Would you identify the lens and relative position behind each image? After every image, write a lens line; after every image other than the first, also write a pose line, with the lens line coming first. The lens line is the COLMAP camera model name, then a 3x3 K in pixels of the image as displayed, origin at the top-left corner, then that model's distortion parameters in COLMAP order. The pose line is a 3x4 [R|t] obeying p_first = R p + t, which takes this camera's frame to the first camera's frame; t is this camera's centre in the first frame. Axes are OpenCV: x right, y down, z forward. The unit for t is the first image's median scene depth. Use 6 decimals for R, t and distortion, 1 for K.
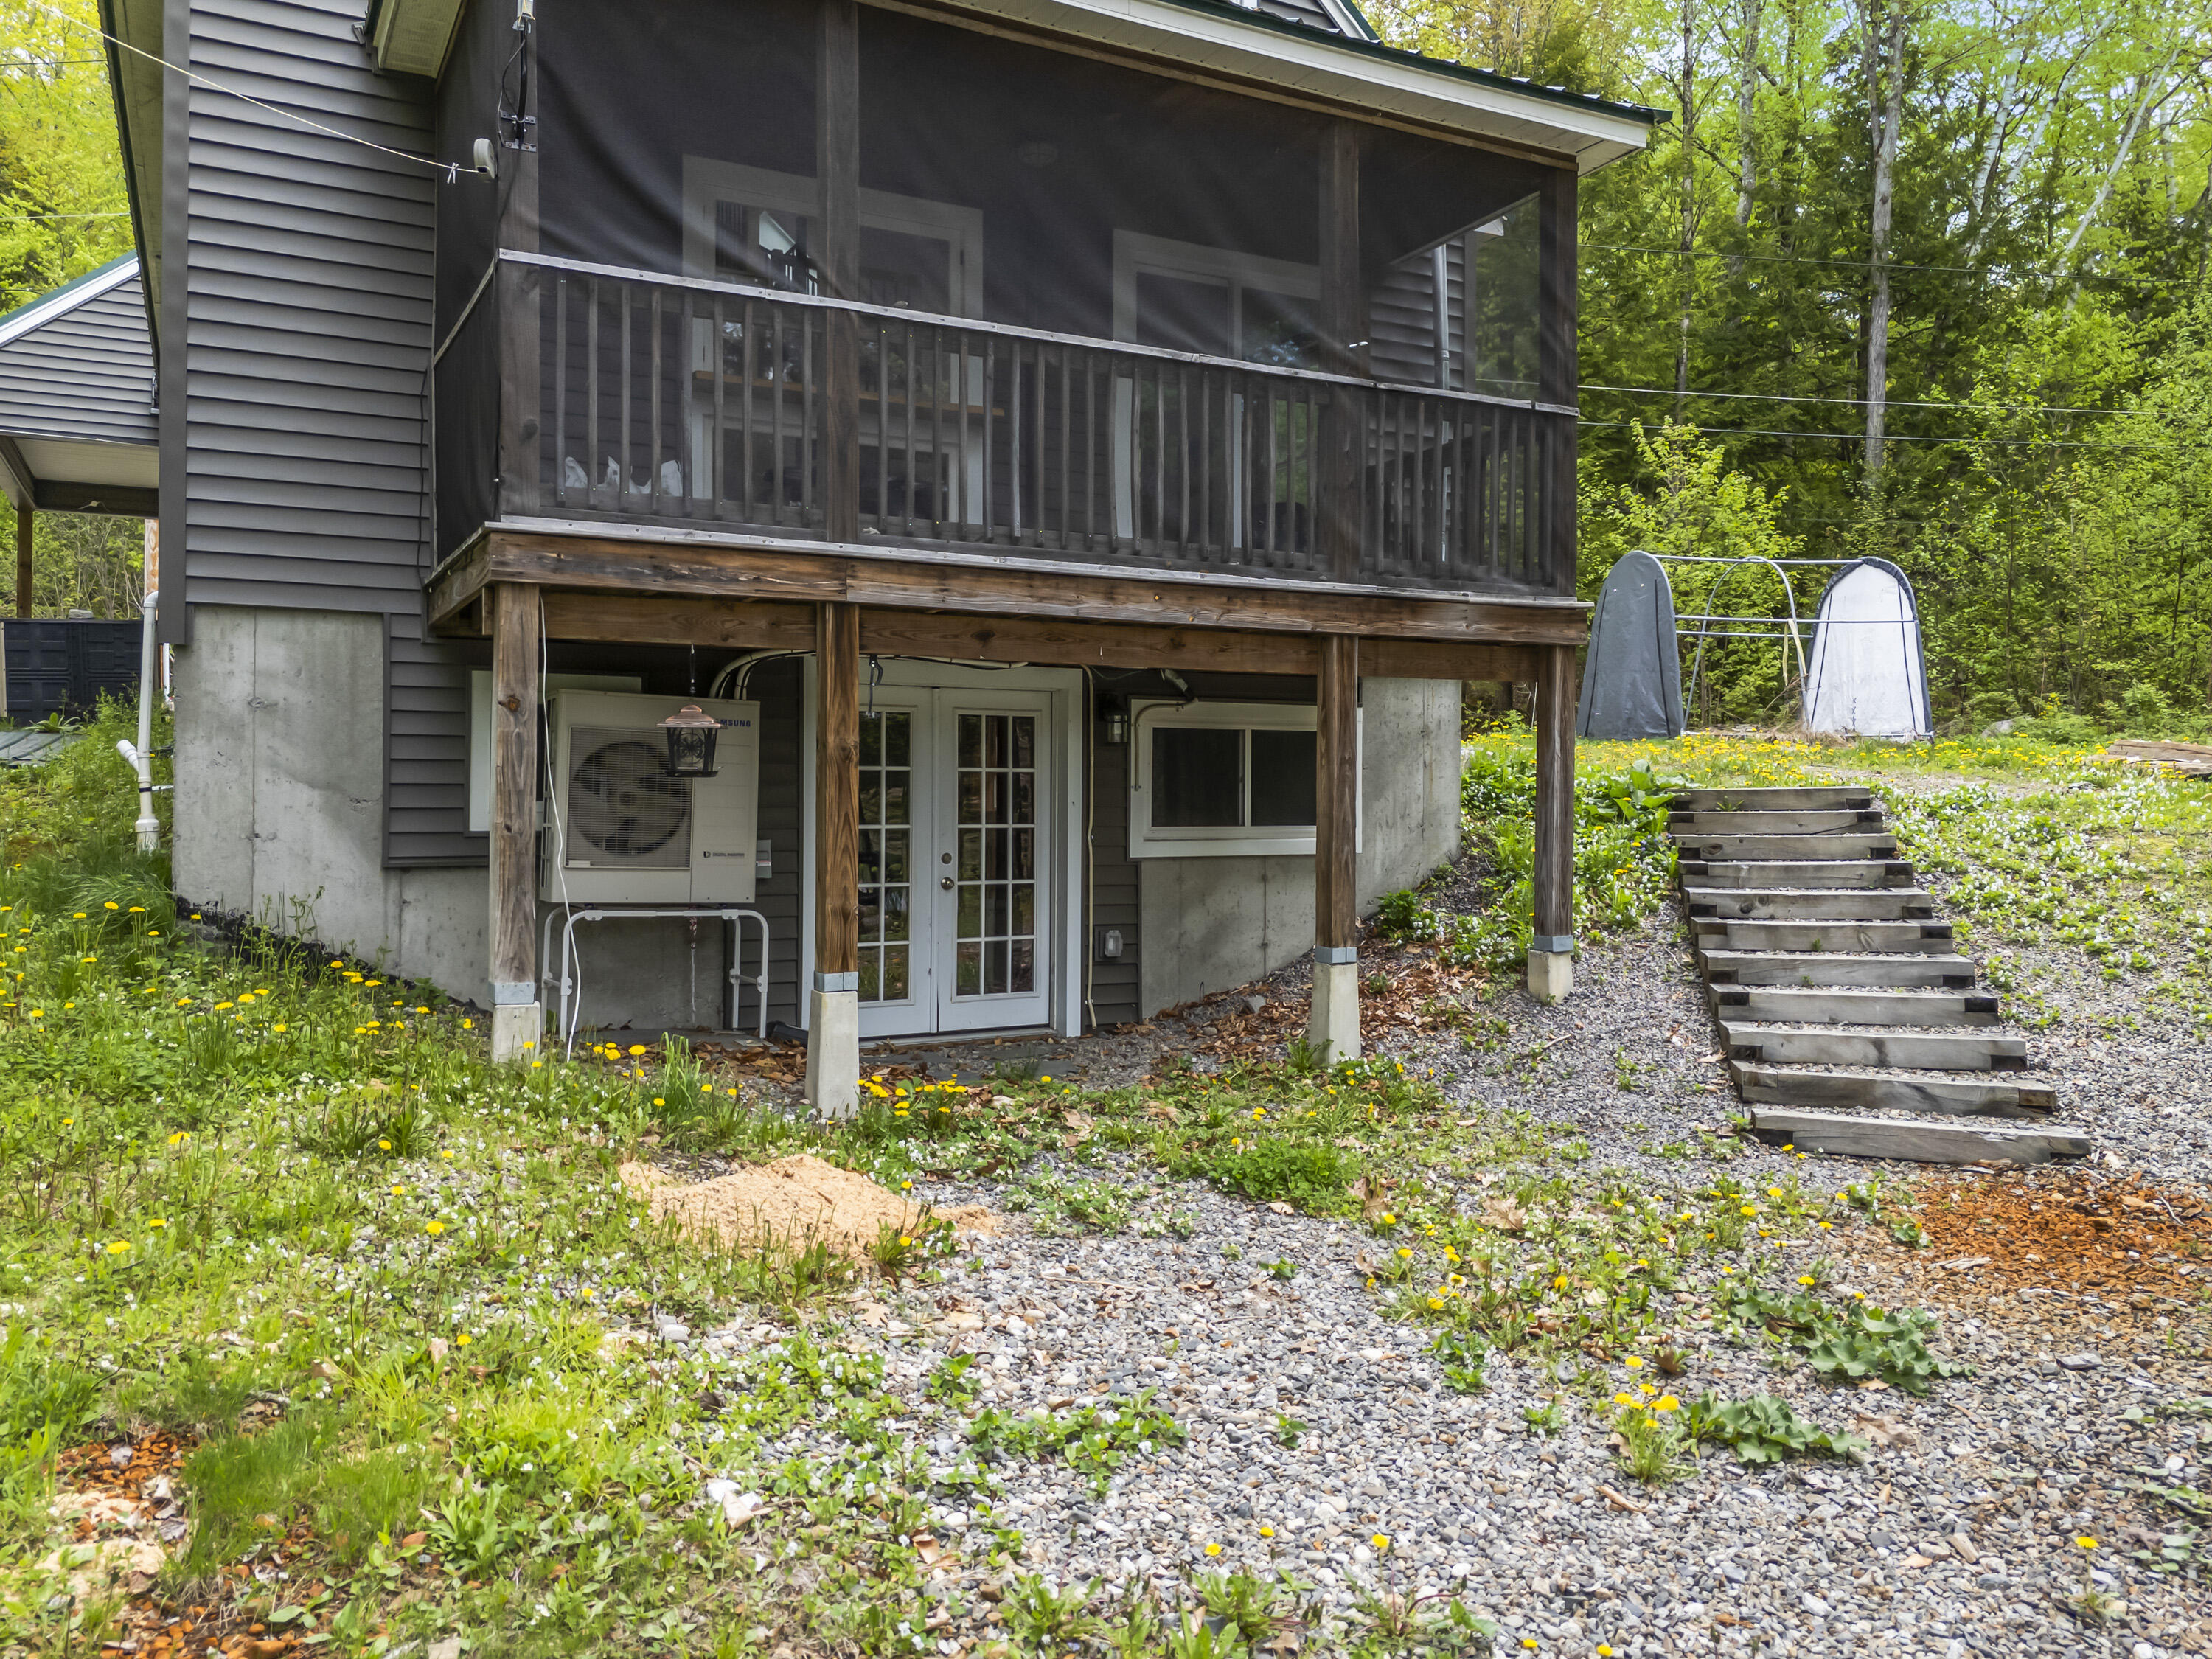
lens RADIAL K [[1641.1, 0, 1106.6], [0, 1641.1, 813.6], [0, 0, 1]] dist [0.060359, -0.041470]
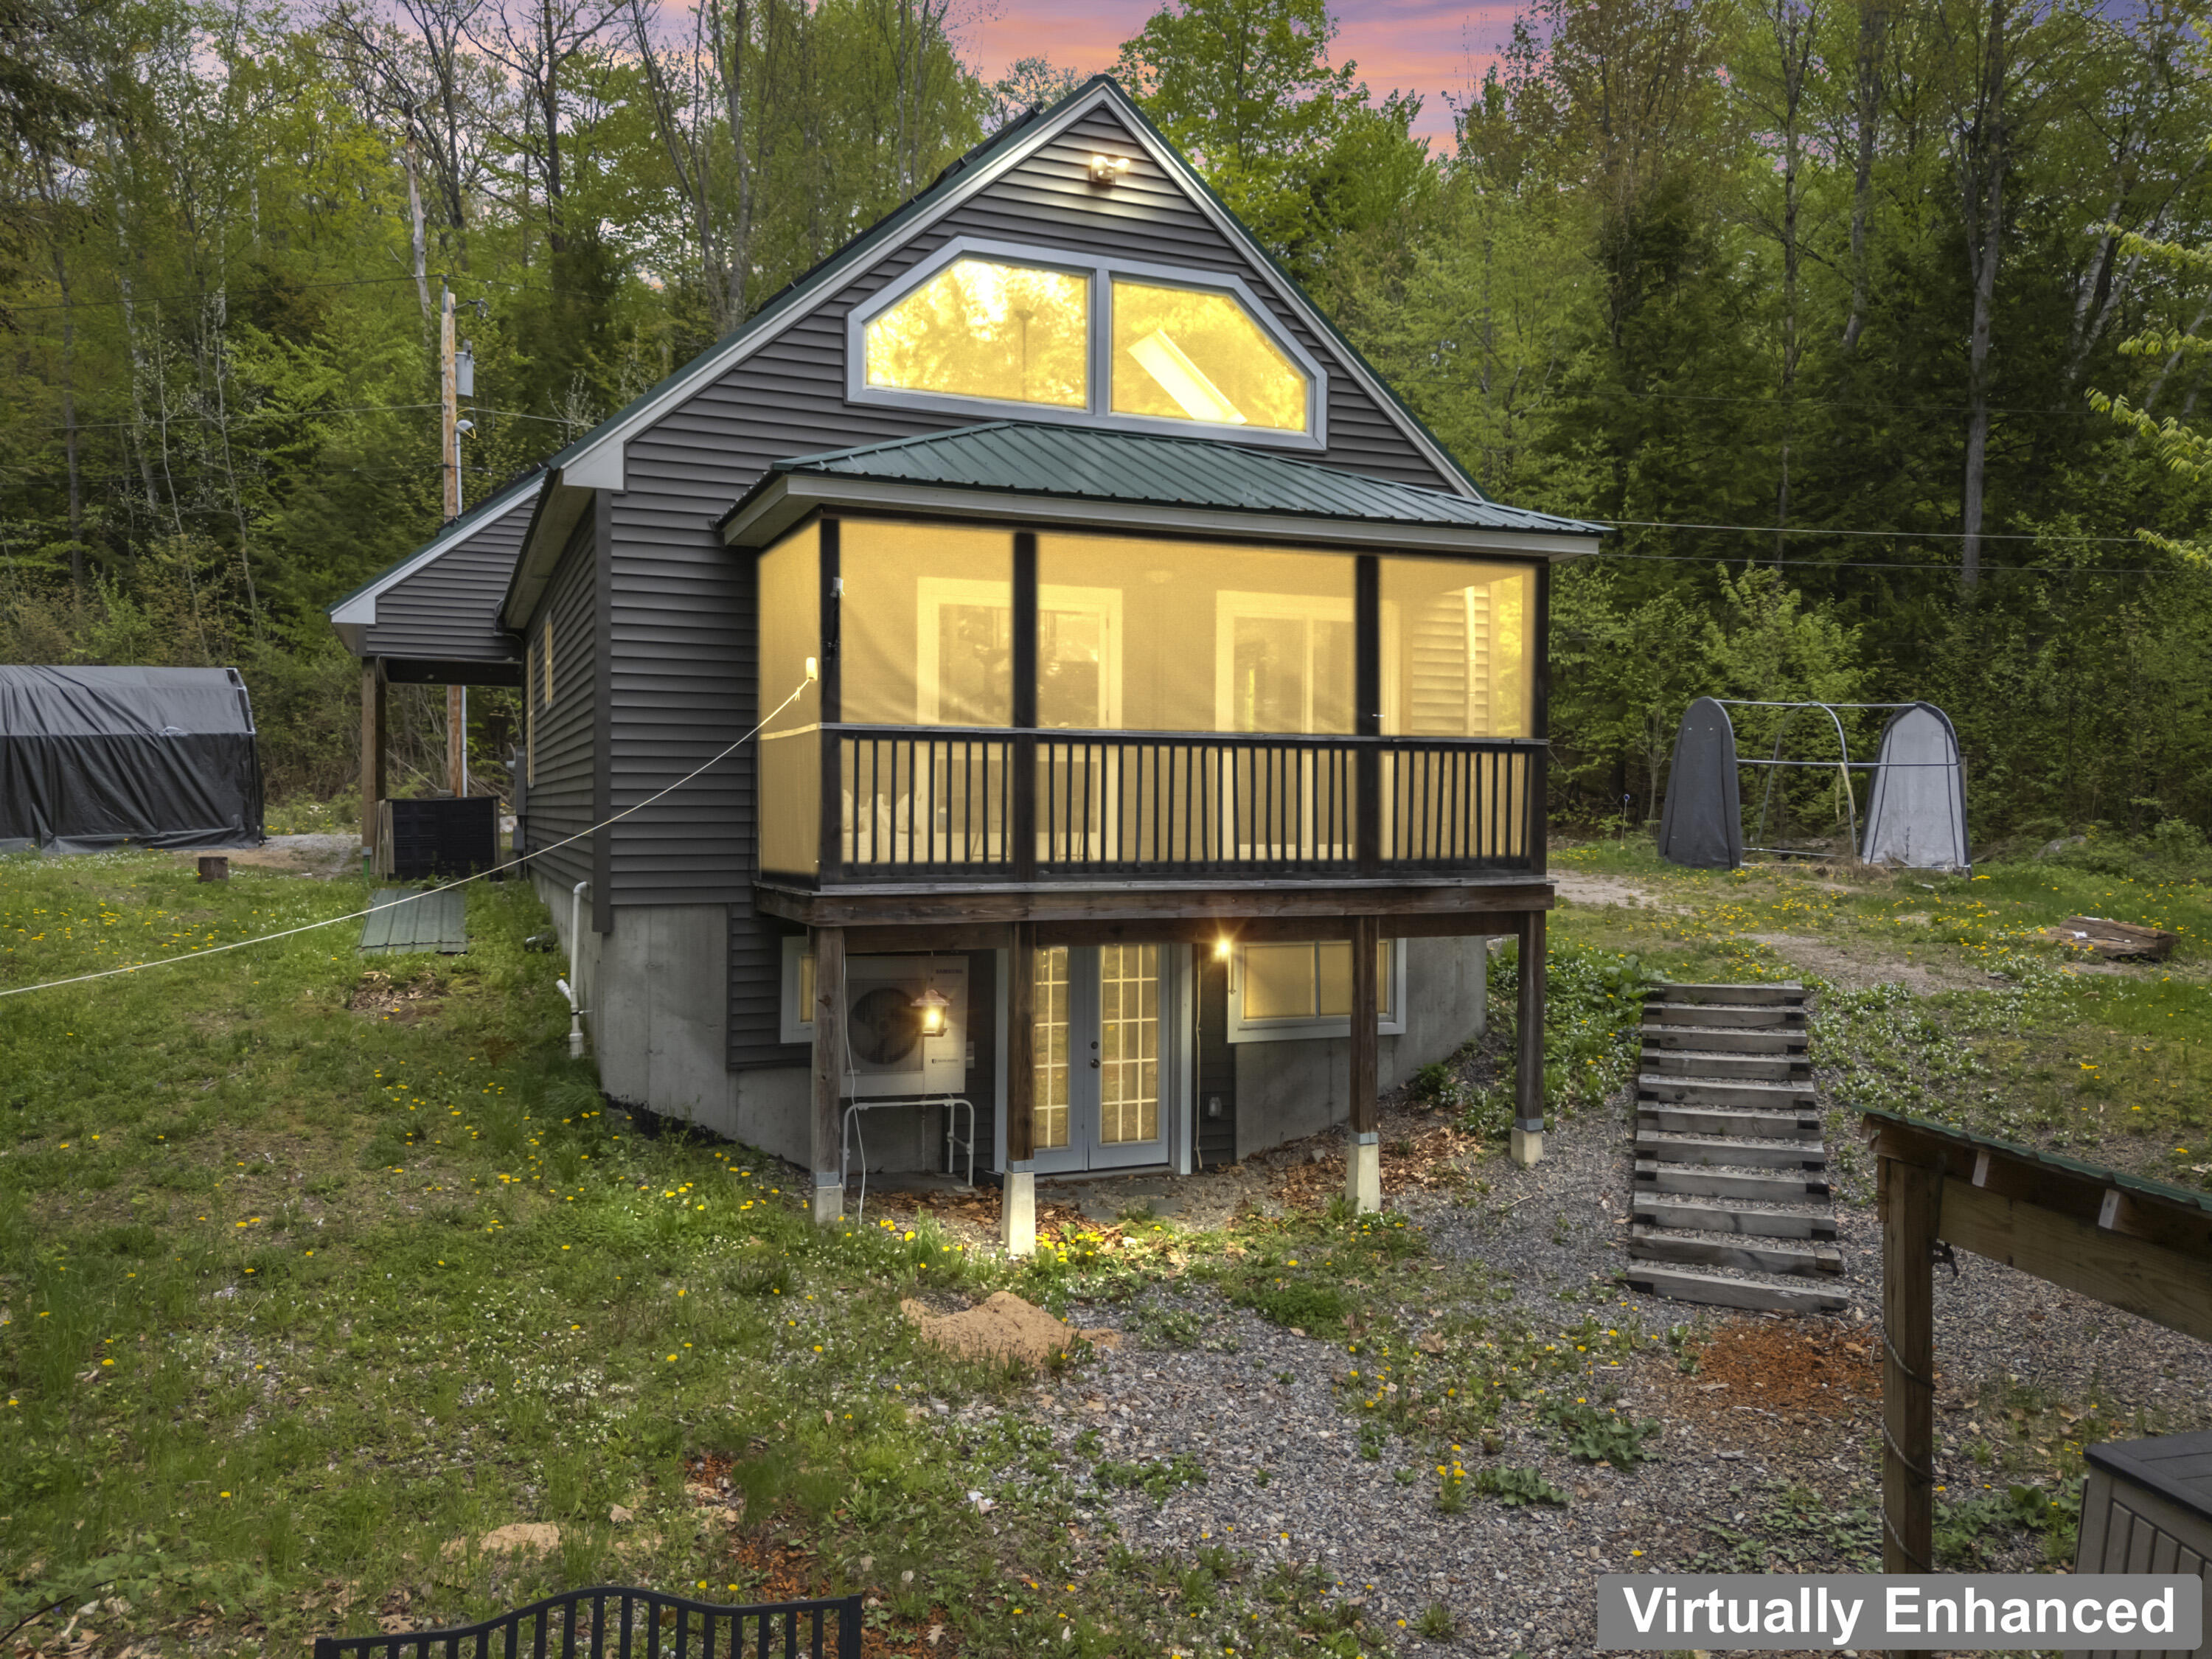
lens RADIAL K [[1641.1, 0, 1104.9], [0, 1641.1, 840.3], [0, 0, 1]] dist [0.060359, -0.041470]
pose [[0.994911, 0.004606, -0.100648, 0.074210], [-0.003187, 0.999893, 0.014253, -0.244772], [0.100703, -0.013859, 0.994820, -0.570996]]
